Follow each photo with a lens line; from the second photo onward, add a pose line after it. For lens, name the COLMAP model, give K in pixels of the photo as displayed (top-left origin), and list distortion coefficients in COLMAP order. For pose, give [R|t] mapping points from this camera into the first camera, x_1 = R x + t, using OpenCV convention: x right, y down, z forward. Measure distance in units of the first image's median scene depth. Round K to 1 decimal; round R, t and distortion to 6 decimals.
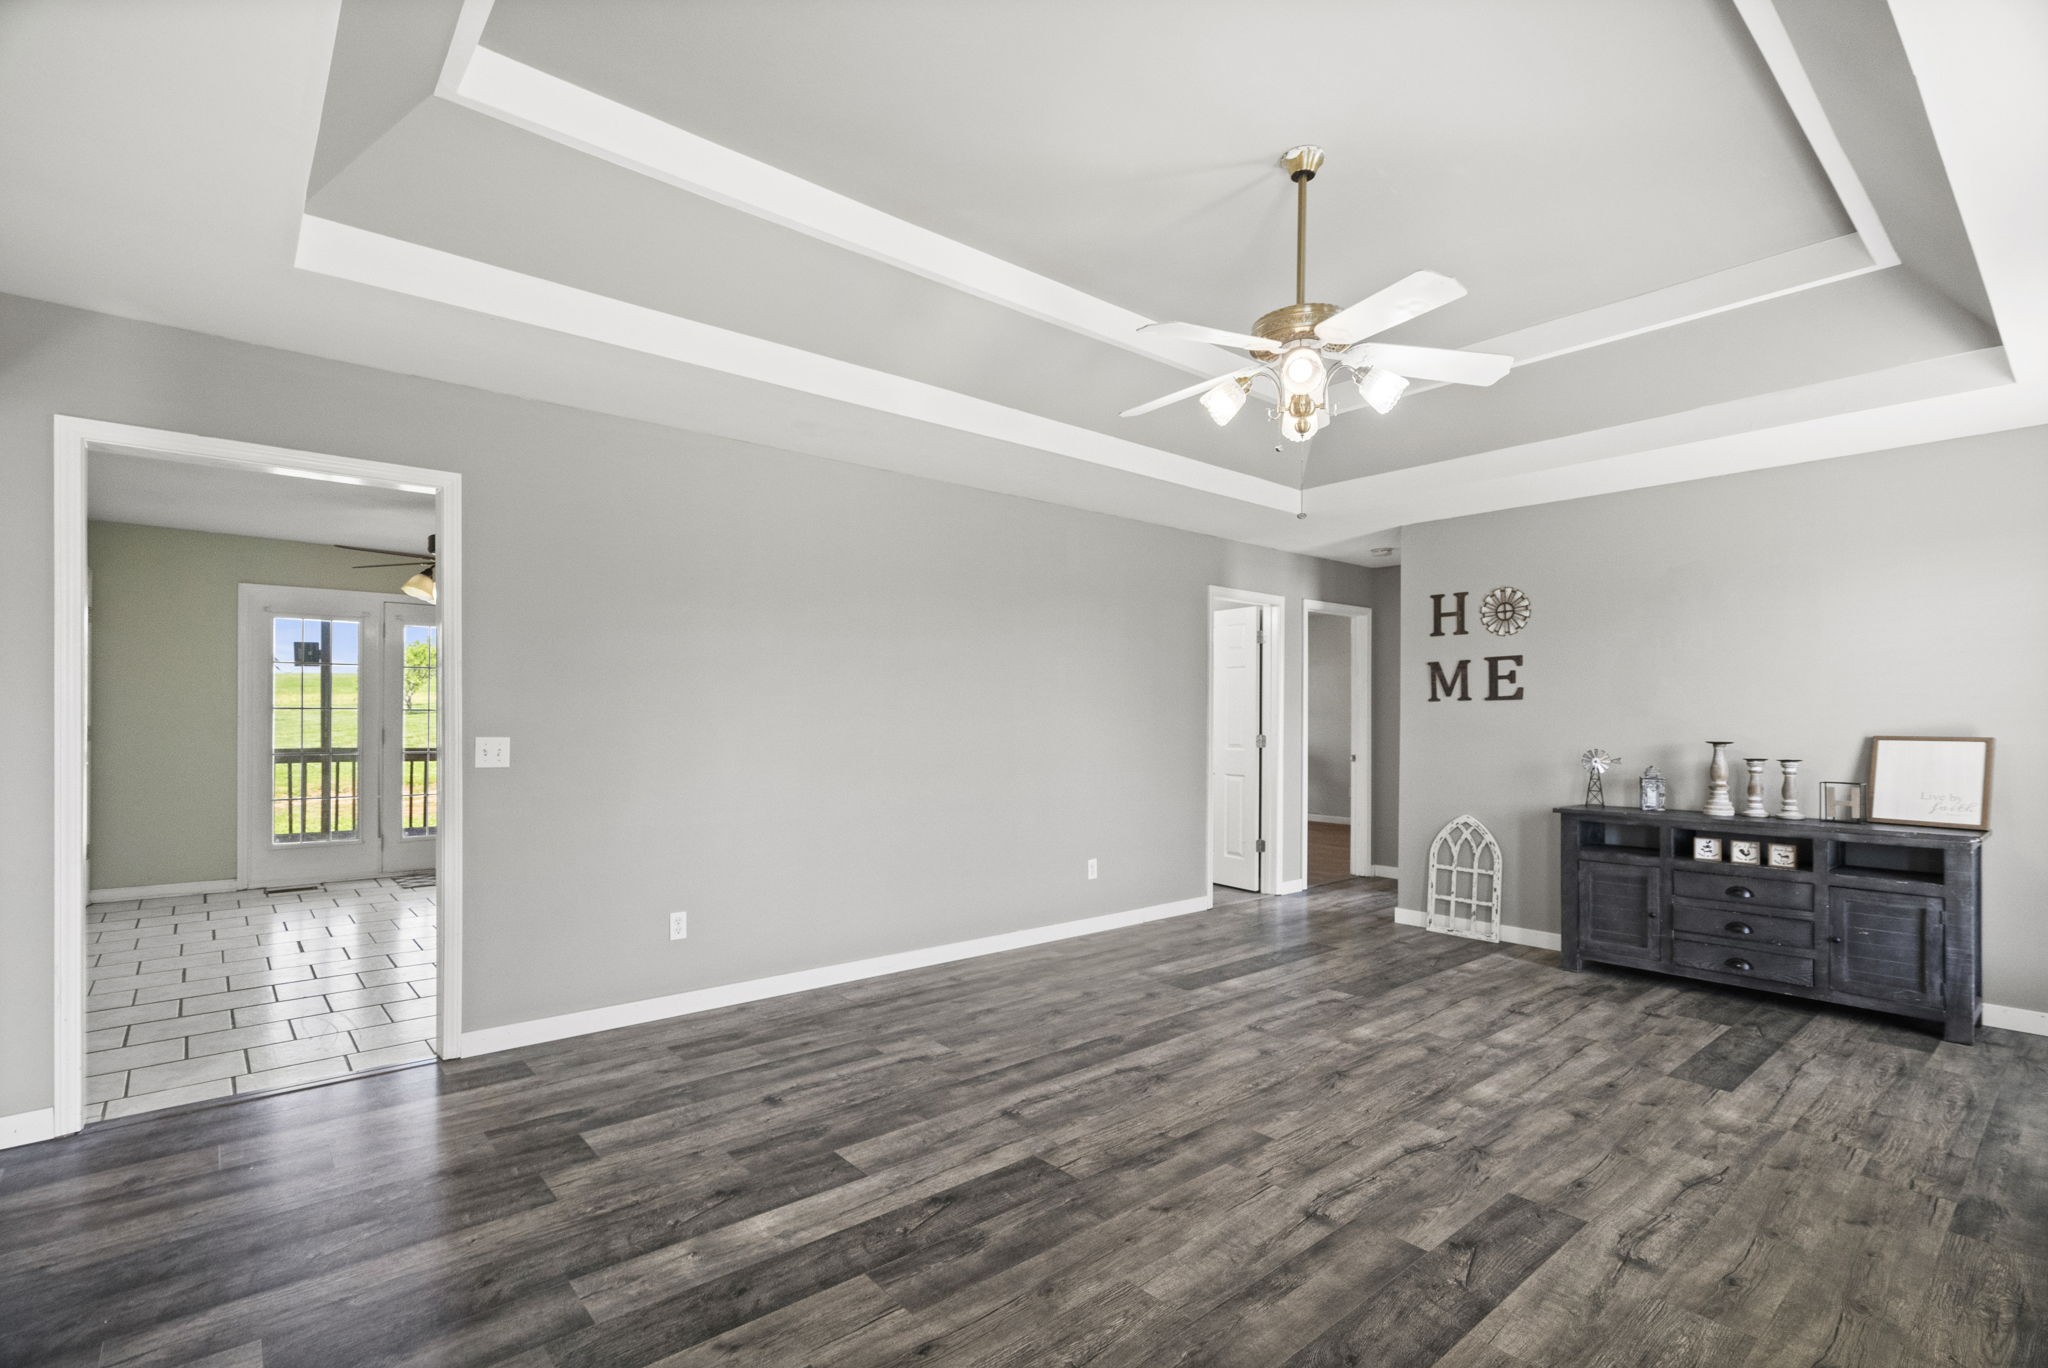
lens RADIAL K [[949.0, 0, 1027.9], [0, 949.0, 707.8], [0, 0, 1]] dist [-0.001162, 0.000533]
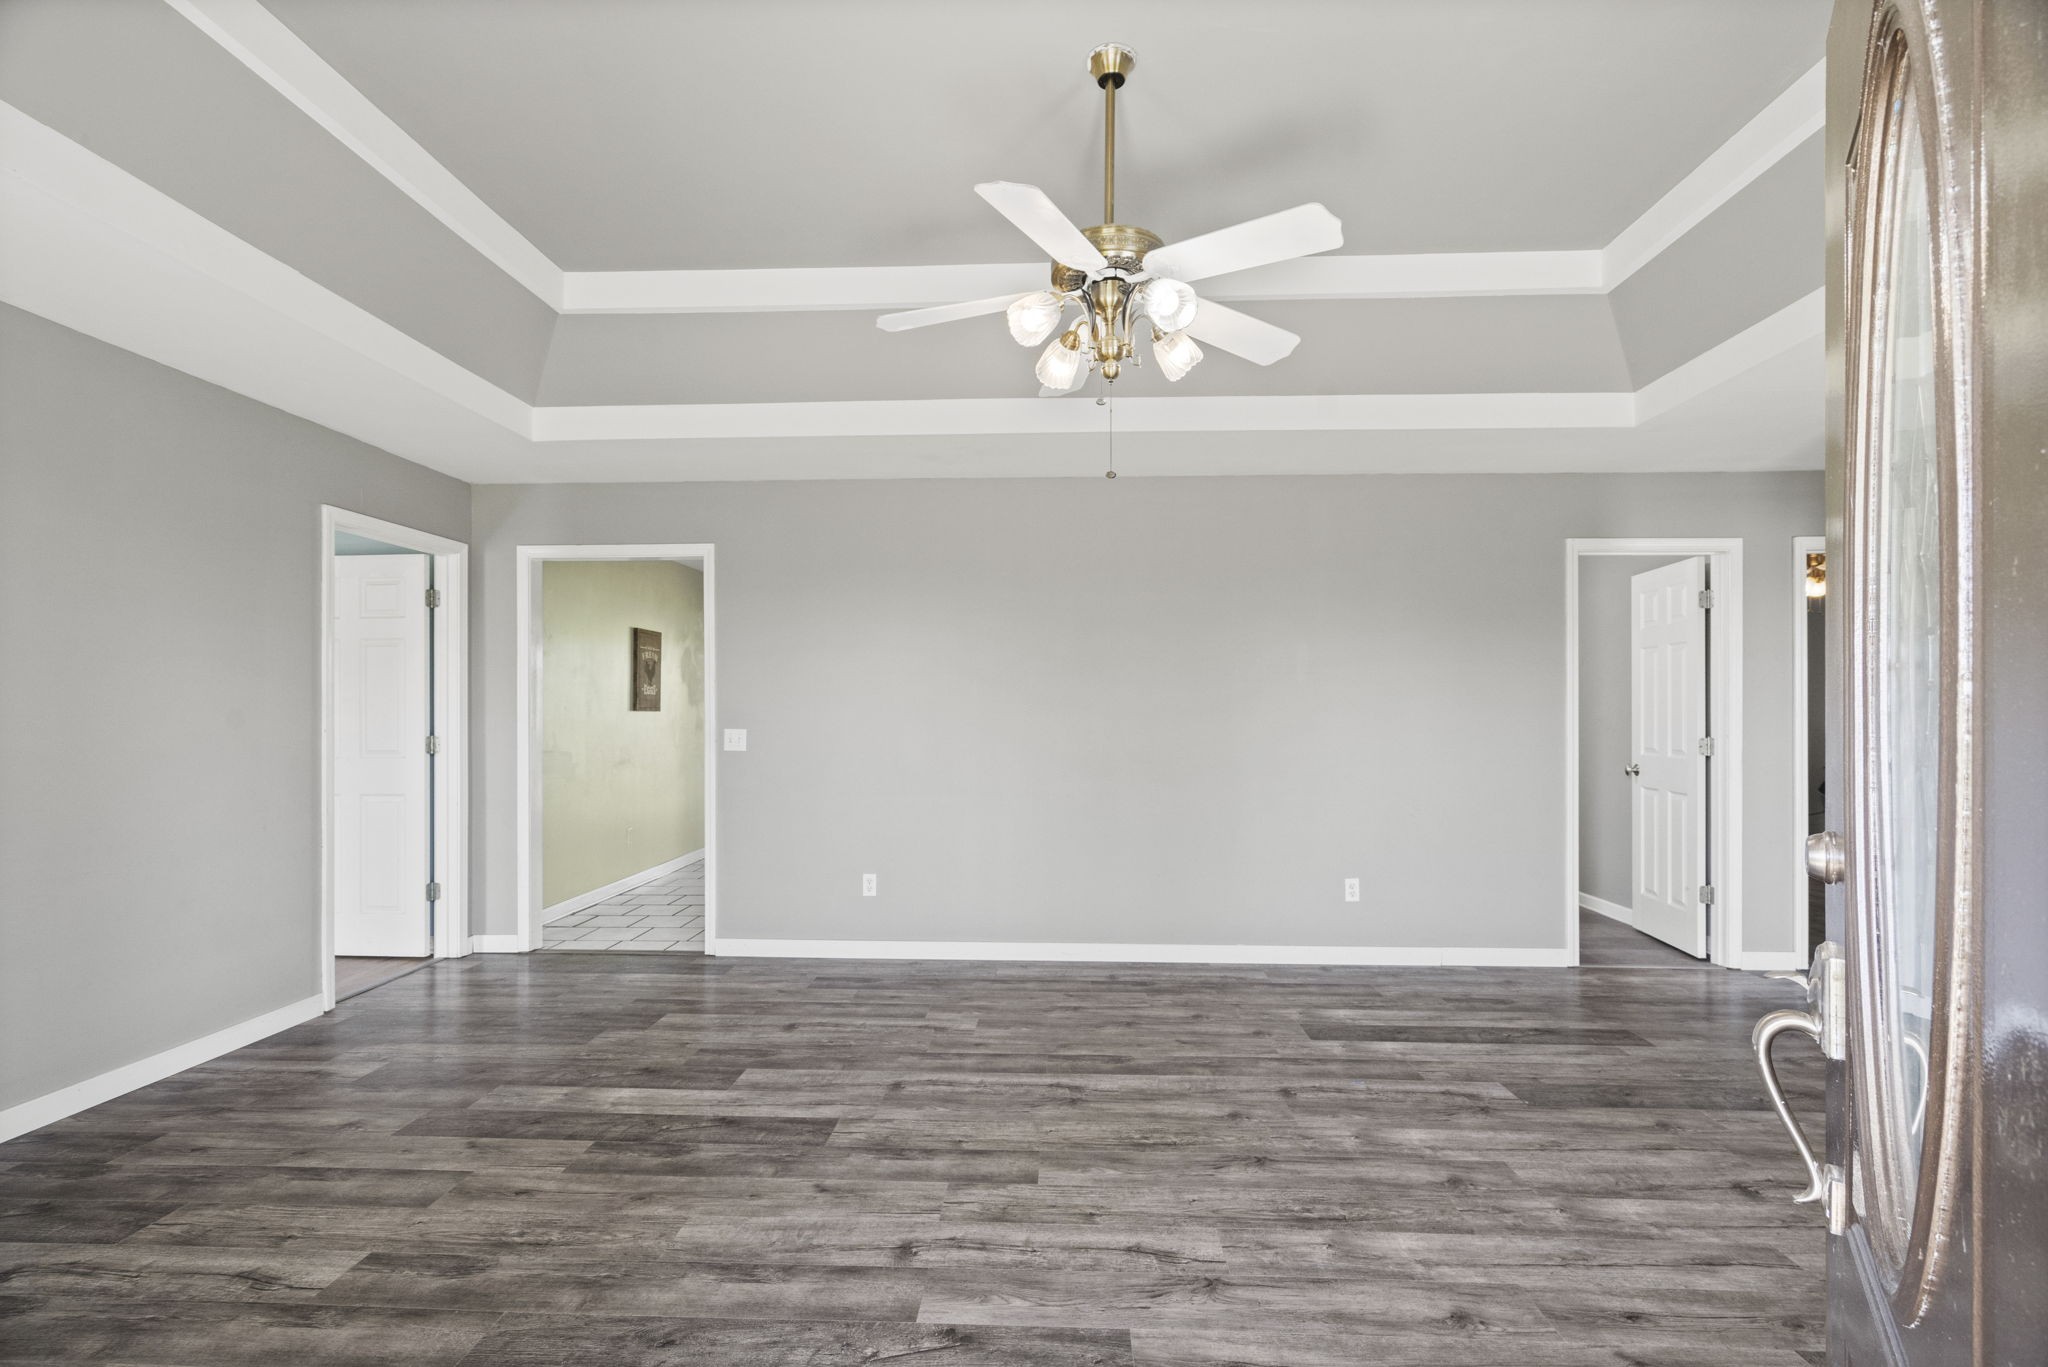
lens RADIAL K [[949.0, 0, 1027.9], [0, 949.0, 707.3], [0, 0, 1]] dist [-0.001162, 0.000533]
pose [[0.731032, -0.009984, -0.682271, 0.723302], [0.010171, 0.999941, -0.003734, 0.008332], [0.682268, -0.004209, 0.731090, 0.287020]]
